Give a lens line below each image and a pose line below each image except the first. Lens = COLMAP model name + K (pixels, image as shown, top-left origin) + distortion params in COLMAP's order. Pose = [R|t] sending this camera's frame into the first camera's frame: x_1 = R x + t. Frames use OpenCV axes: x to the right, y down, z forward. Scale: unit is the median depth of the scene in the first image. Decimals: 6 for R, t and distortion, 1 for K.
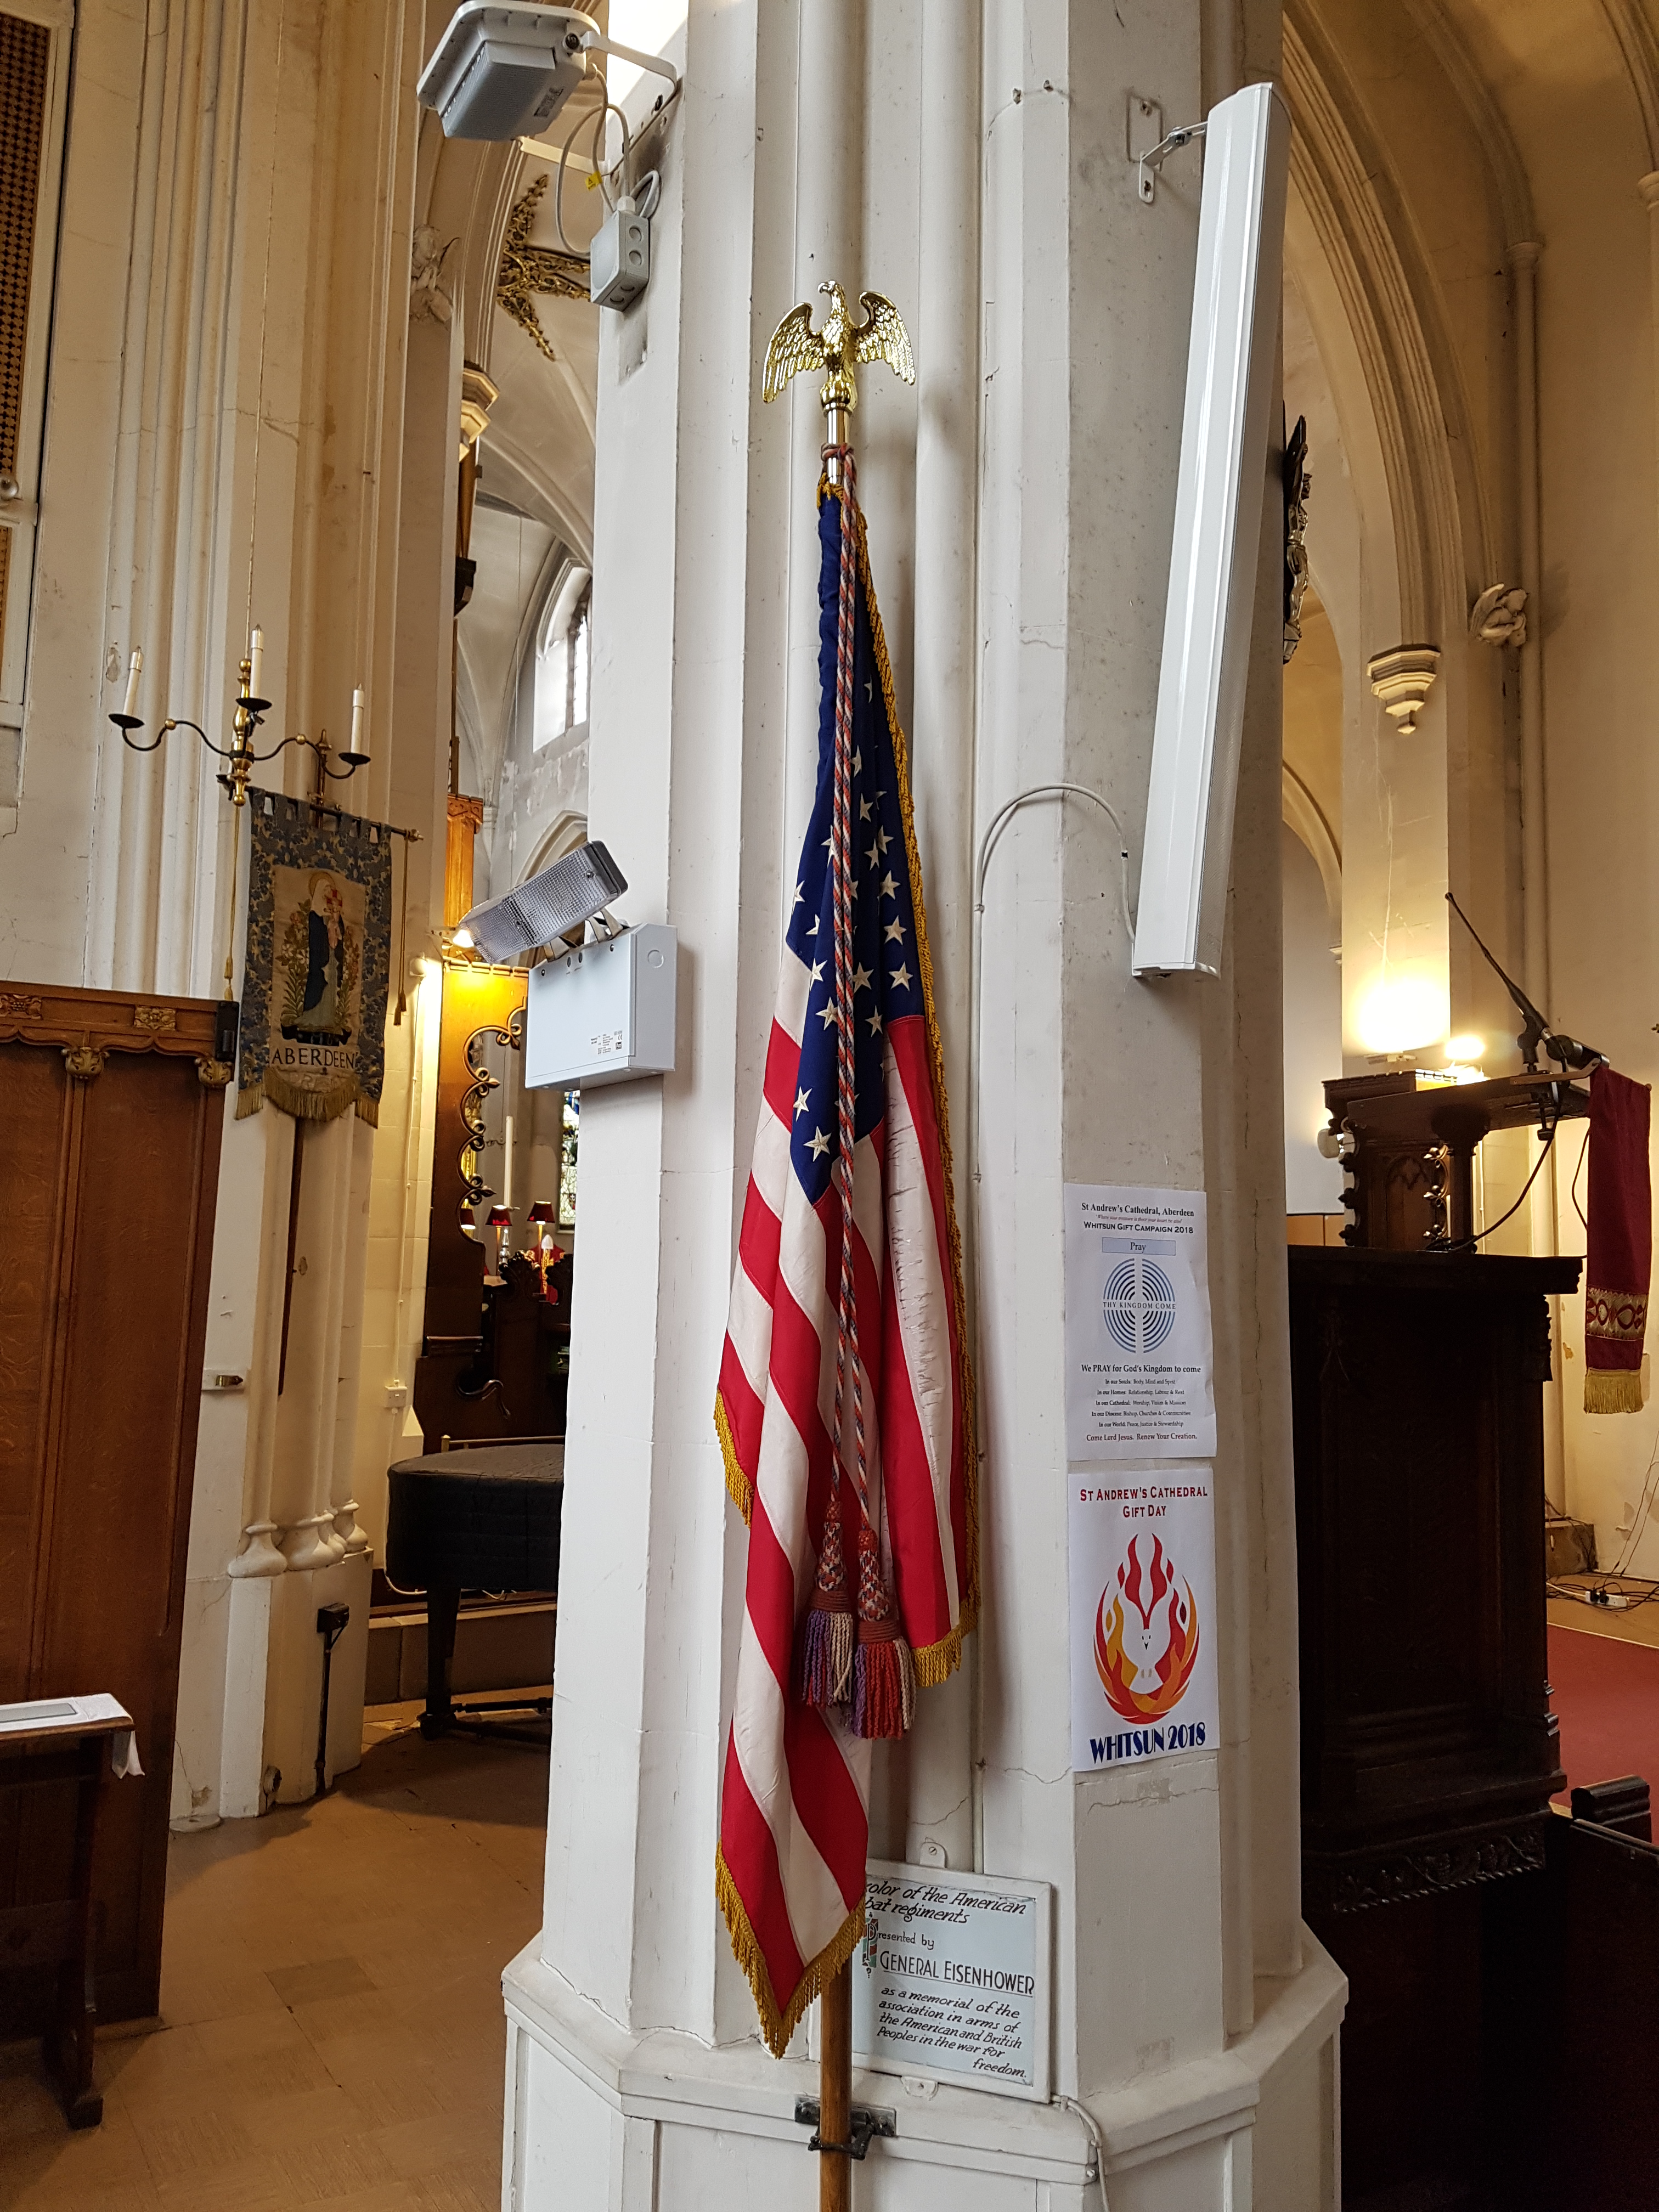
lens RADIAL K [[1683.6, 0, 814.0], [0, 1683.6, 1046.7], [0, 0, 1]] dist [0.104257, -0.001603]
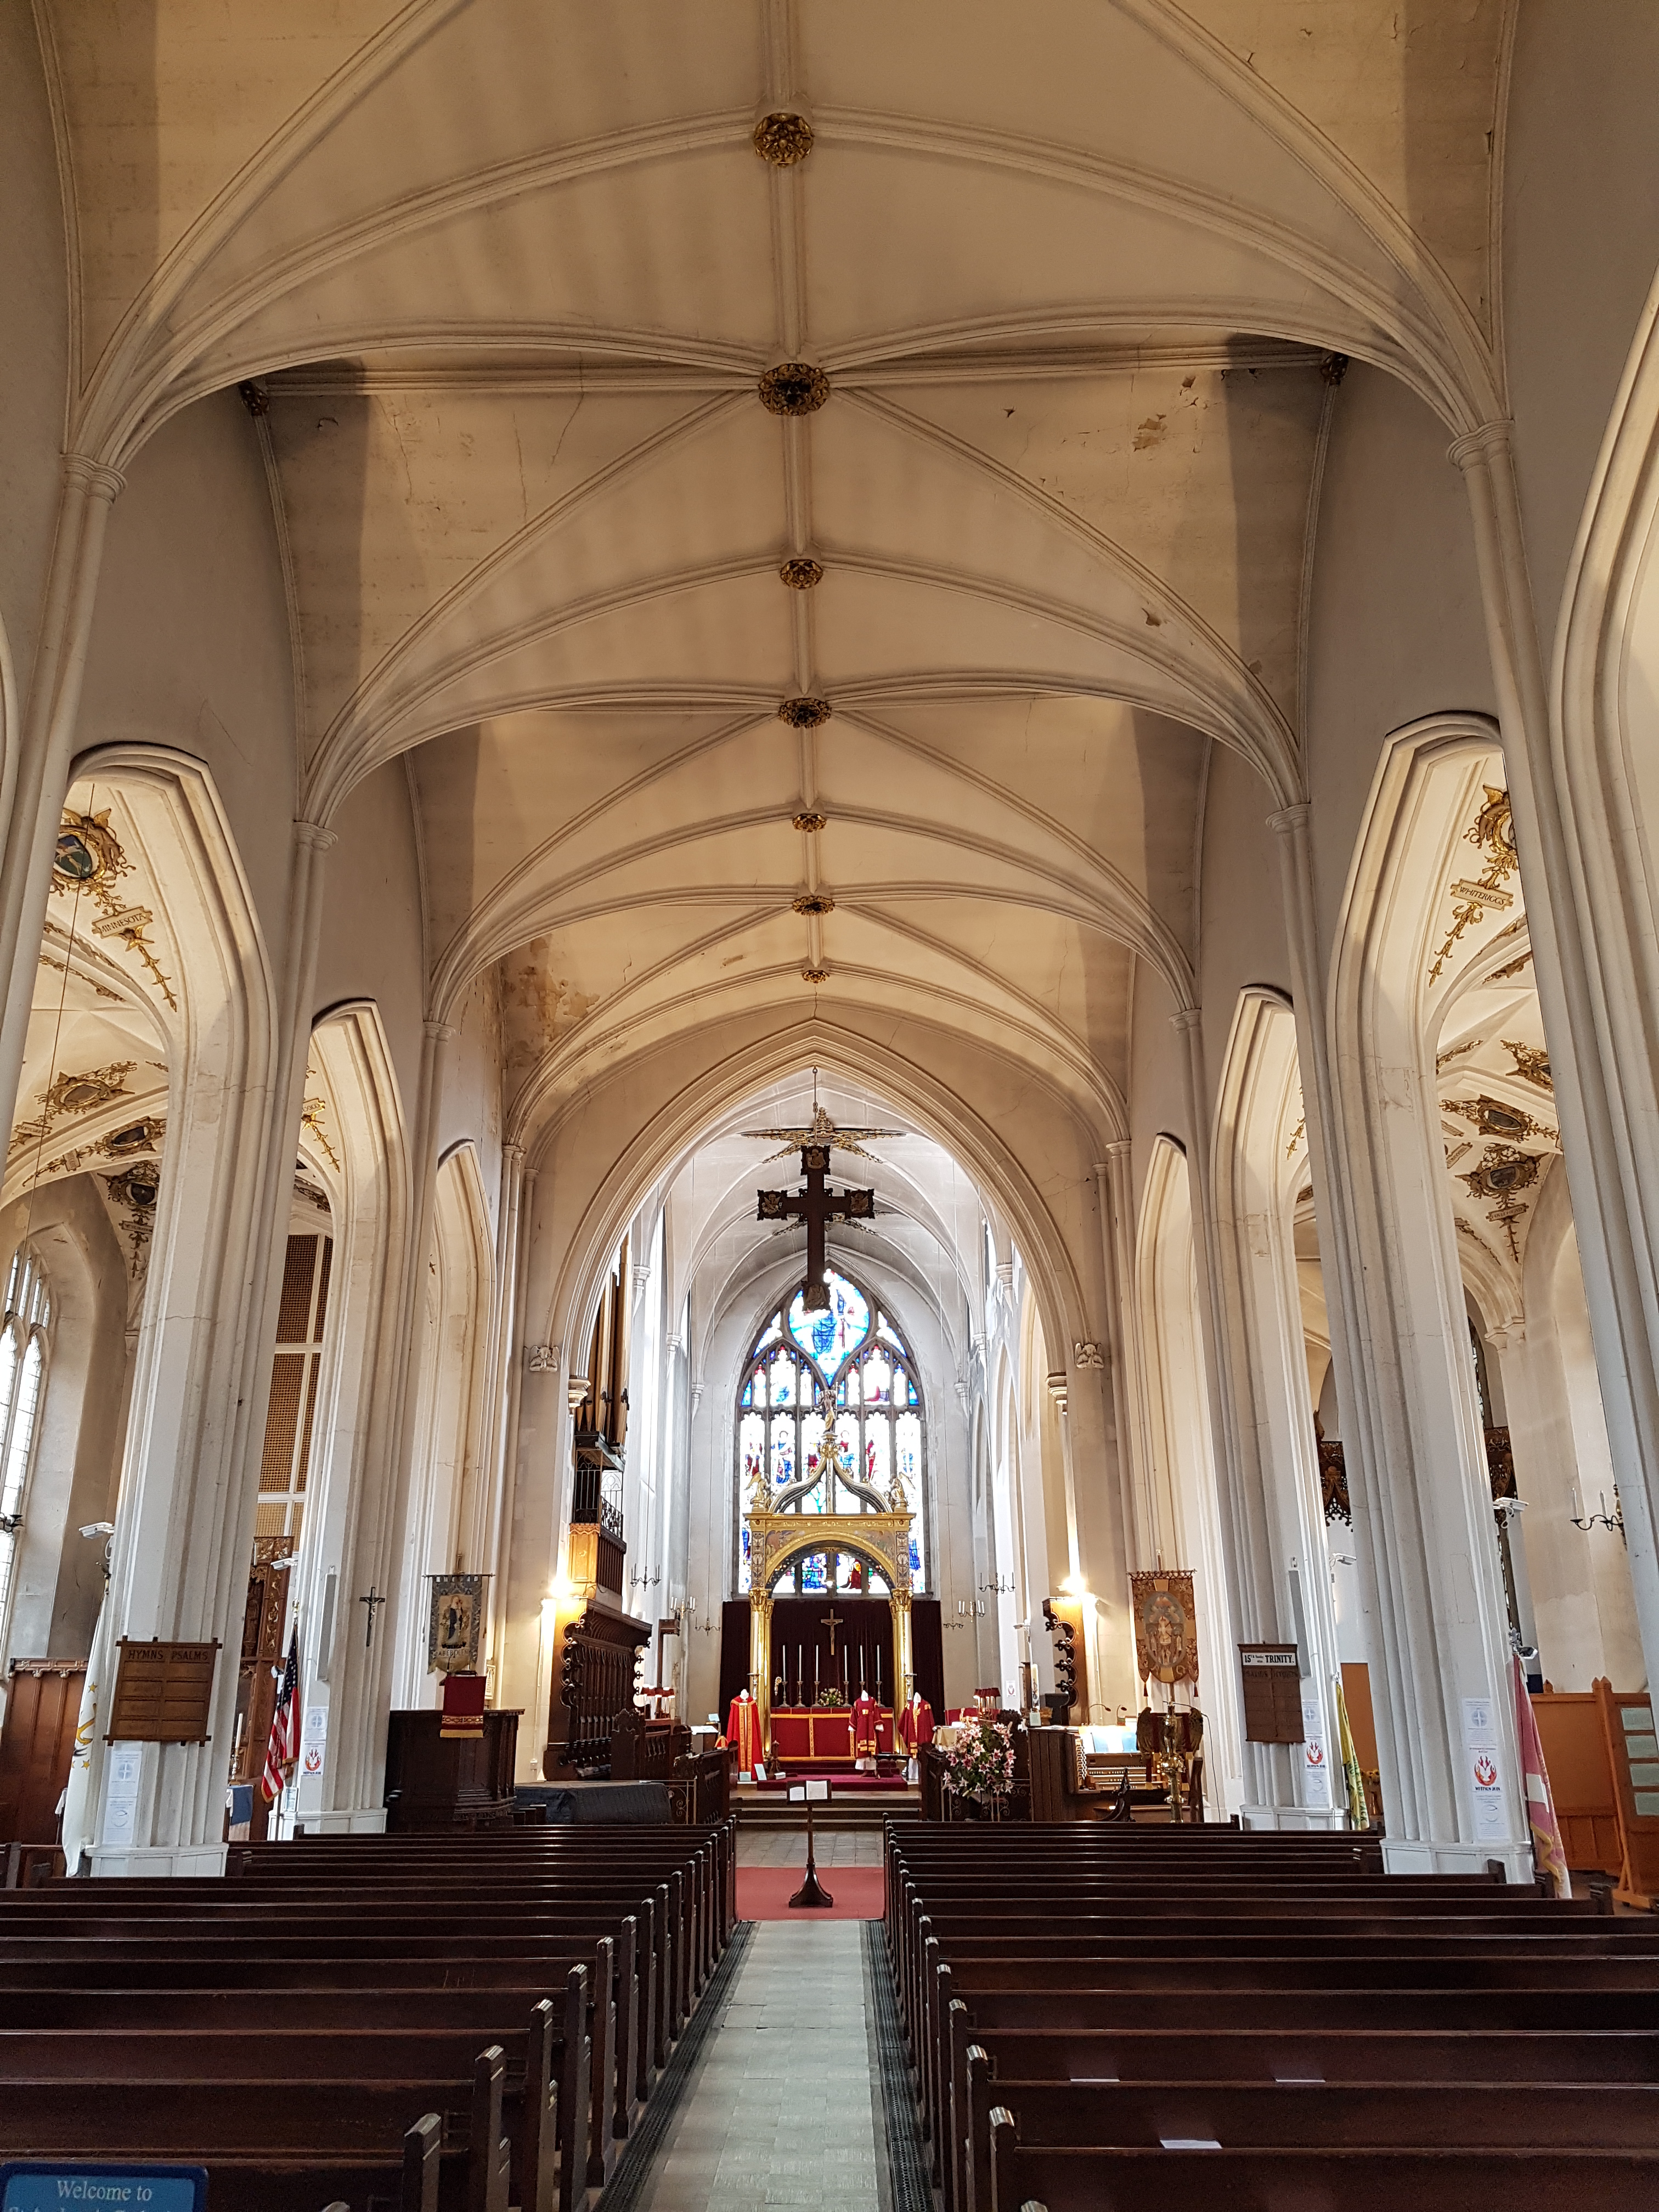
lens RADIAL K [[1683.6, 0, 814.0], [0, 1683.6, 1046.7], [0, 0, 1]] dist [0.104257, -0.001603]
pose [[0.836497, -0.209021, -0.506541, 2.283321], [0.084211, 0.962446, -0.258082, -0.212983], [0.541463, 0.173229, 0.822684, -1.643894]]
